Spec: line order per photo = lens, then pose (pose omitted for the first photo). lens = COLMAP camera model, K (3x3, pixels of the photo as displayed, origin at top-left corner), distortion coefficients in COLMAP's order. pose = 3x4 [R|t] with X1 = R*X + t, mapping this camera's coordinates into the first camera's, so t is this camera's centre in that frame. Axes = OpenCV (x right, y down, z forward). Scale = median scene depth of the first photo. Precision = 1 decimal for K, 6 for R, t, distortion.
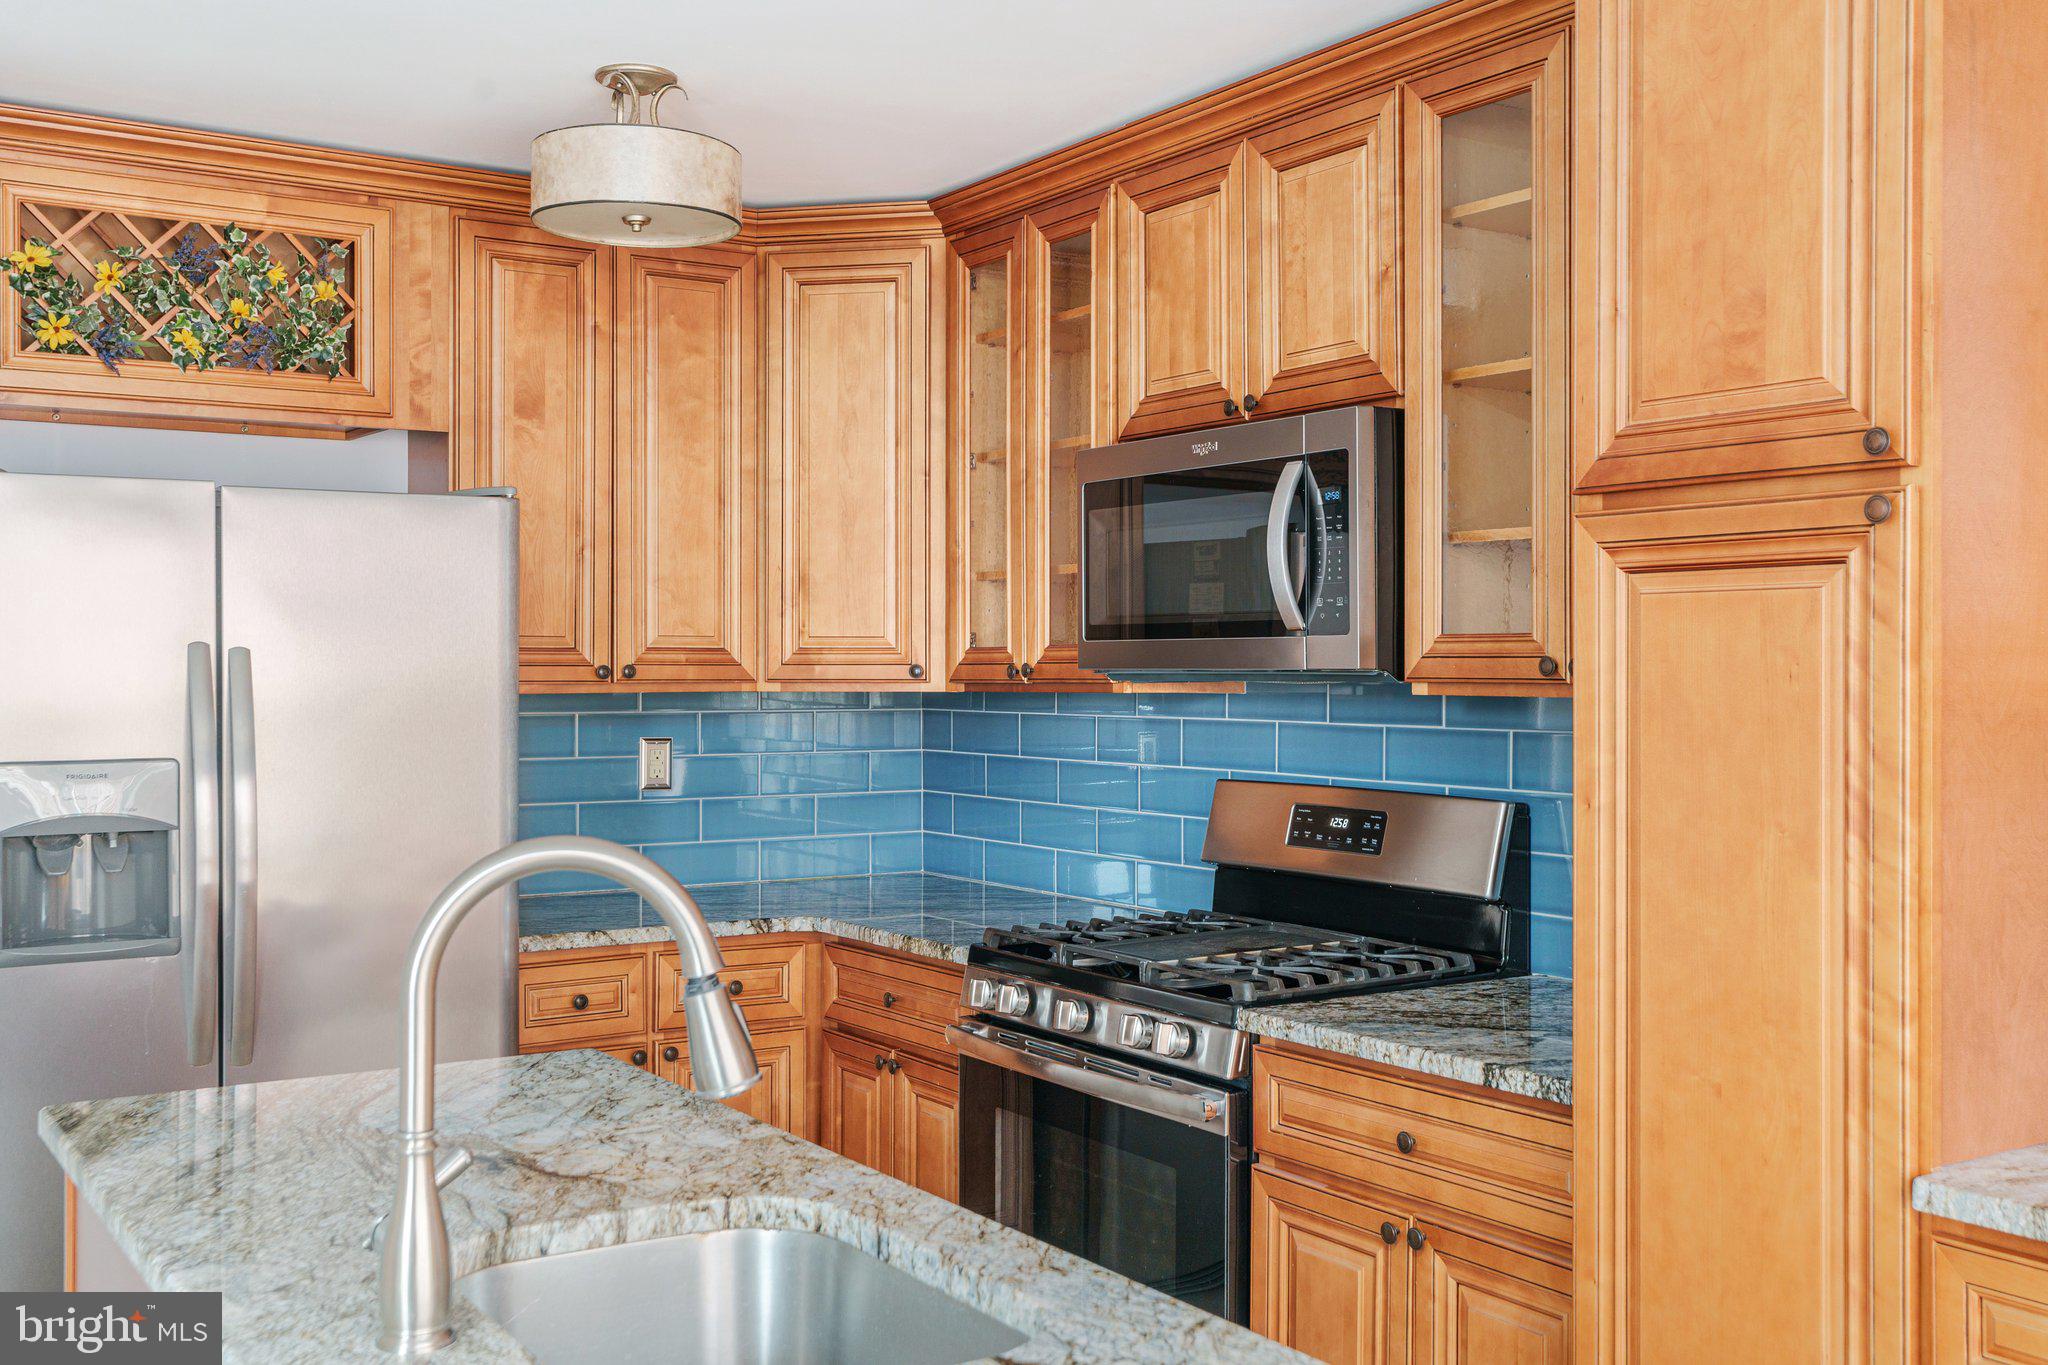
lens RADIAL K [[2016.9, 0, 1026.1], [0, 2016.9, 674.3], [0, 0, 1]] dist [0.012069, 0.001064]
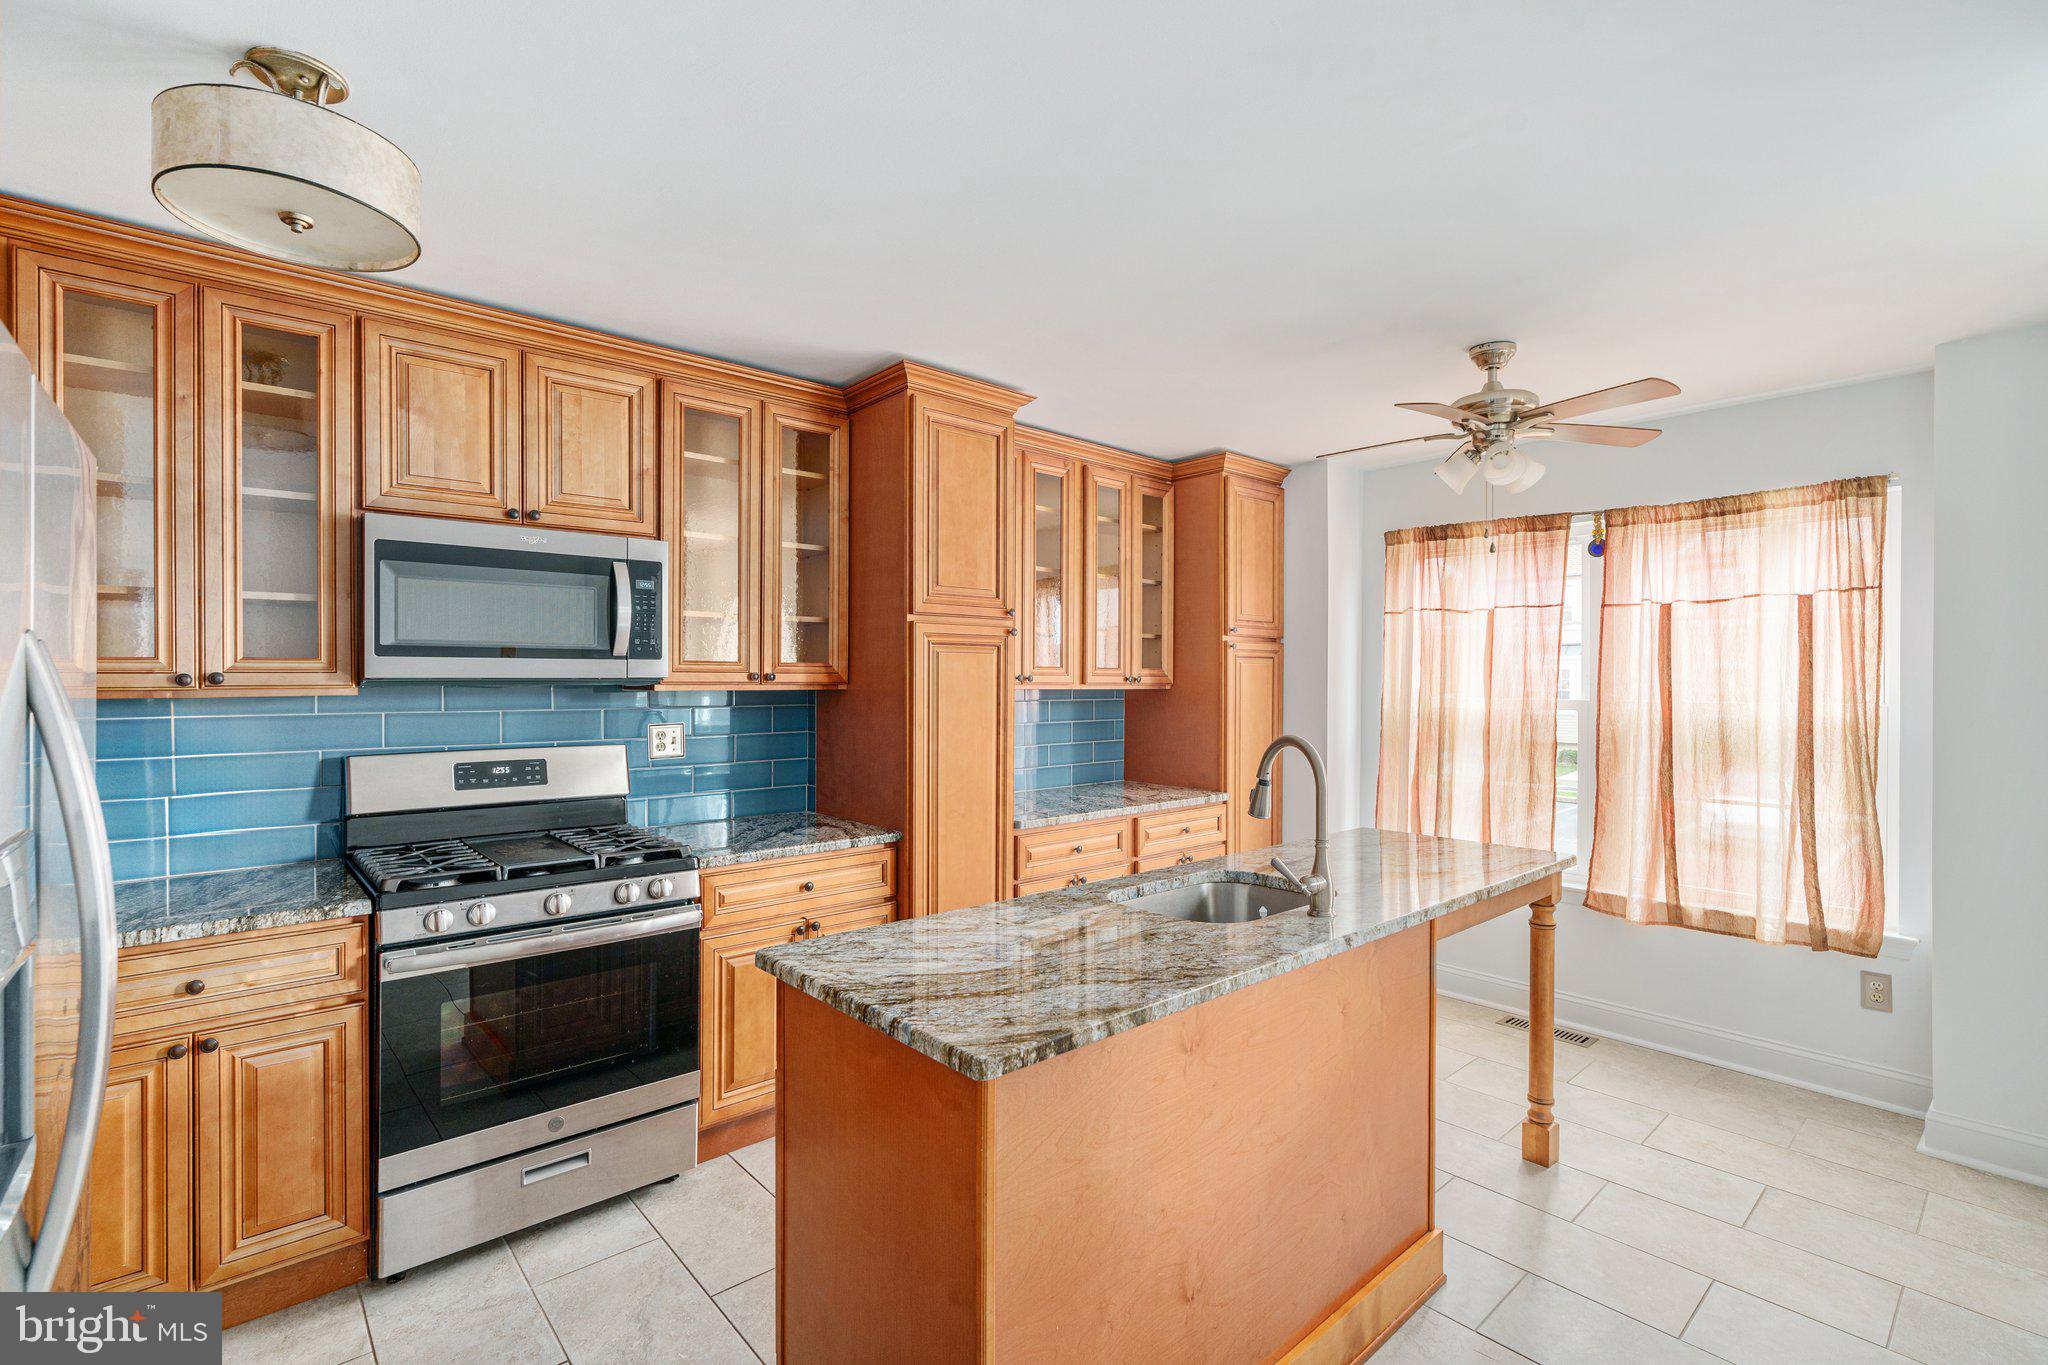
lens RADIAL K [[934.8, 0, 1021.7], [0, 934.8, 682.4], [0, 0, 1]] dist [-0.005306, 0.000943]
pose [[-0.134342, -0.002166, 0.990933, -0.653376], [0.002343, 0.999994, 0.002503, 0.000512], [-0.990932, 0.002658, -0.134336, 0.669013]]
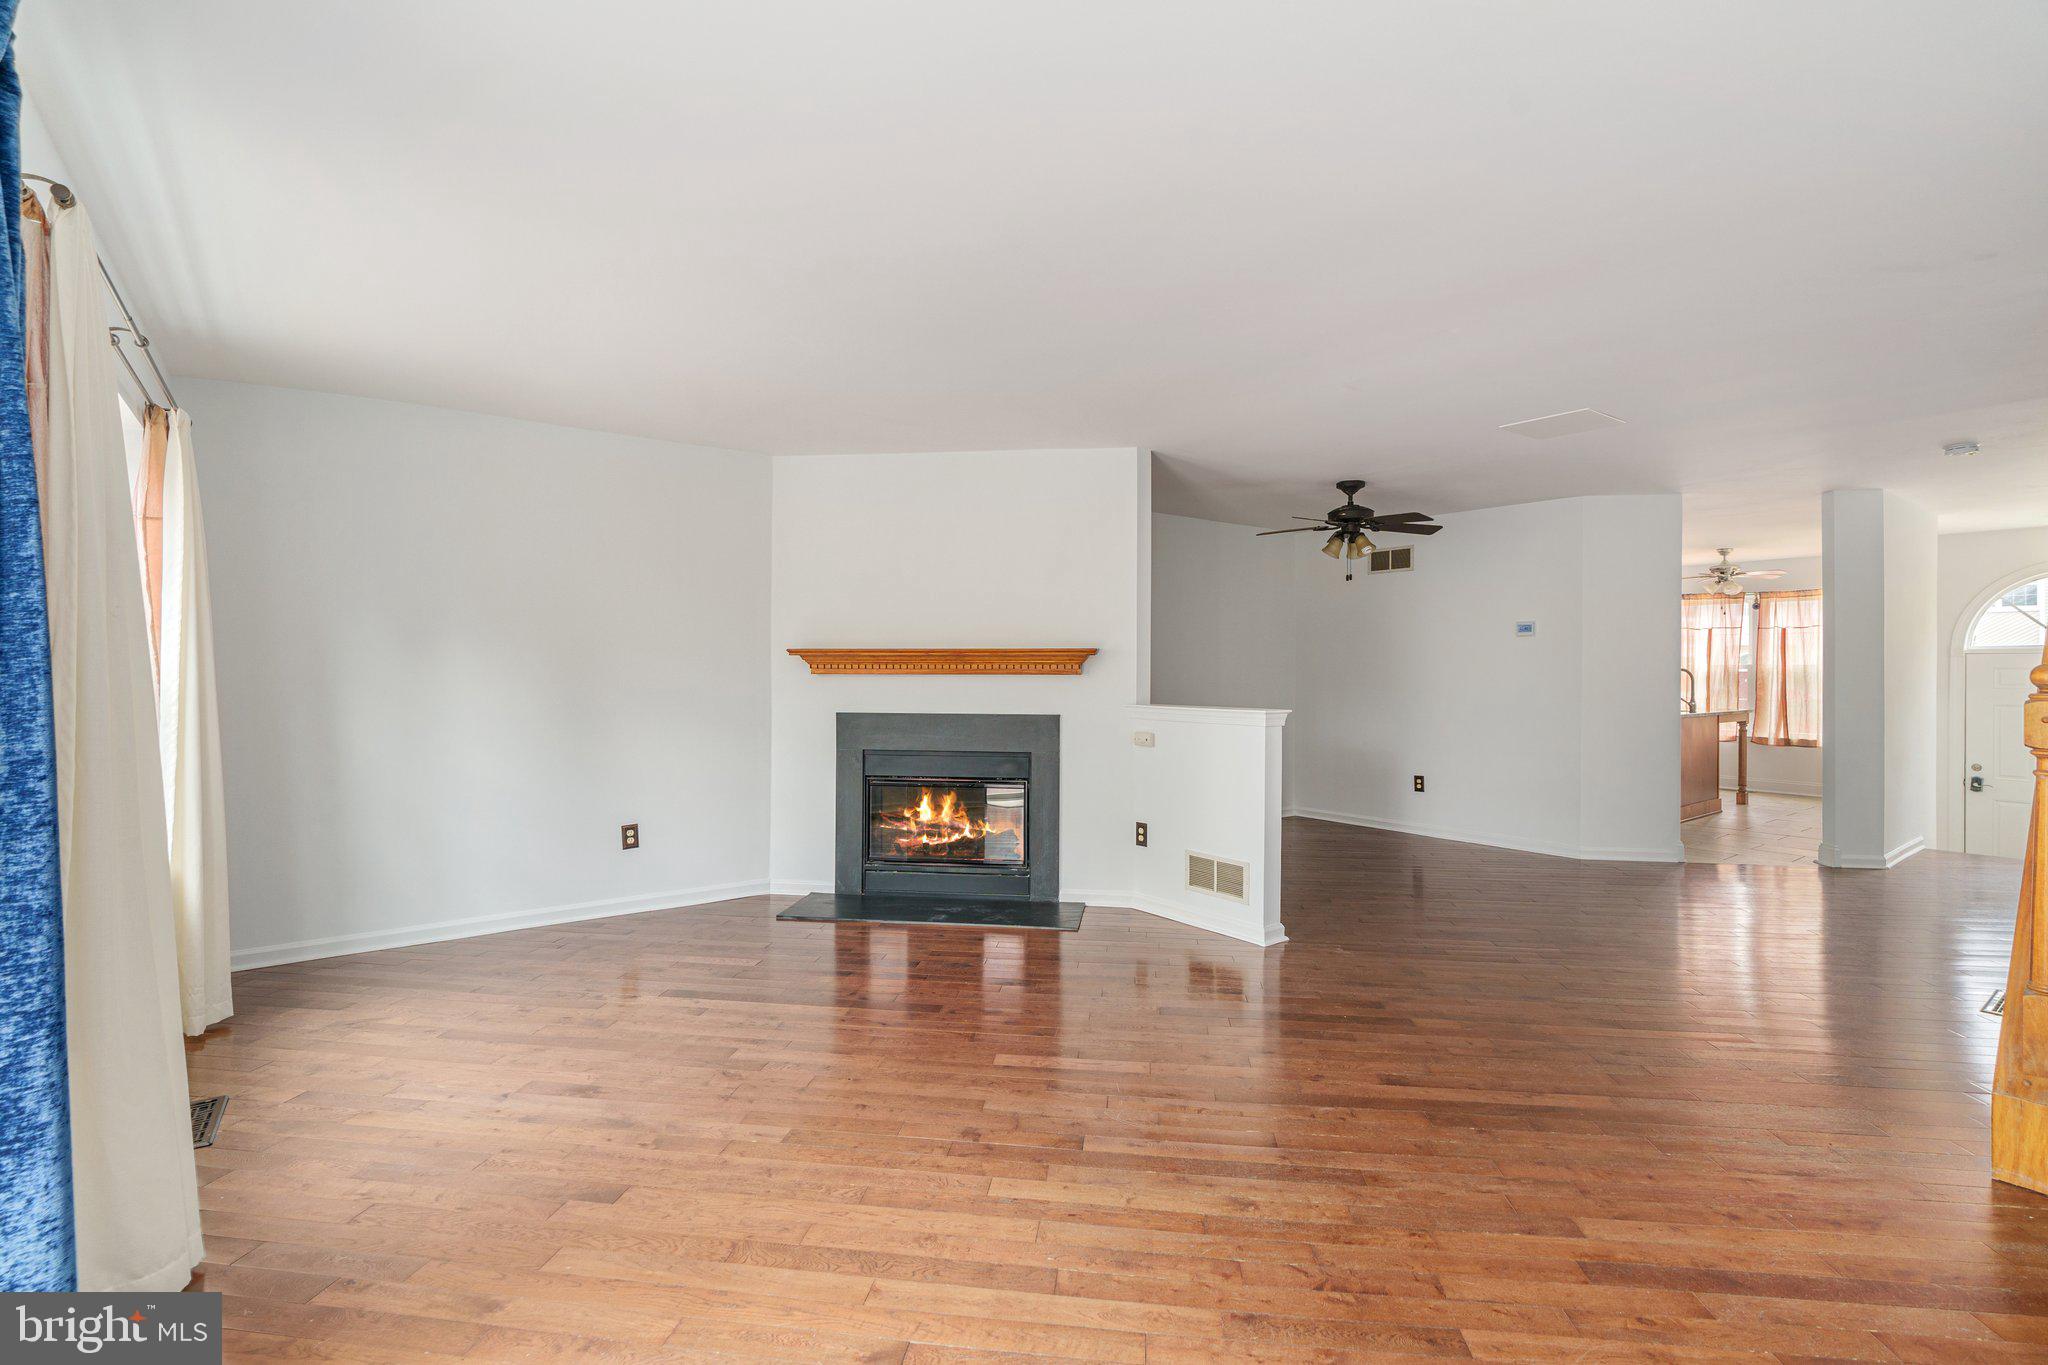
lens RADIAL K [[980.1, 0, 997.6], [0, 980.1, 671.3], [0, 0, 1]] dist [-0.004189, 0.001873]
pose [[-0.059228, -0.002414, 0.998242, -2.377848], [0.002138, 0.999994, 0.002545, 0.033116], [-0.998242, 0.002285, -0.059223, 2.226737]]
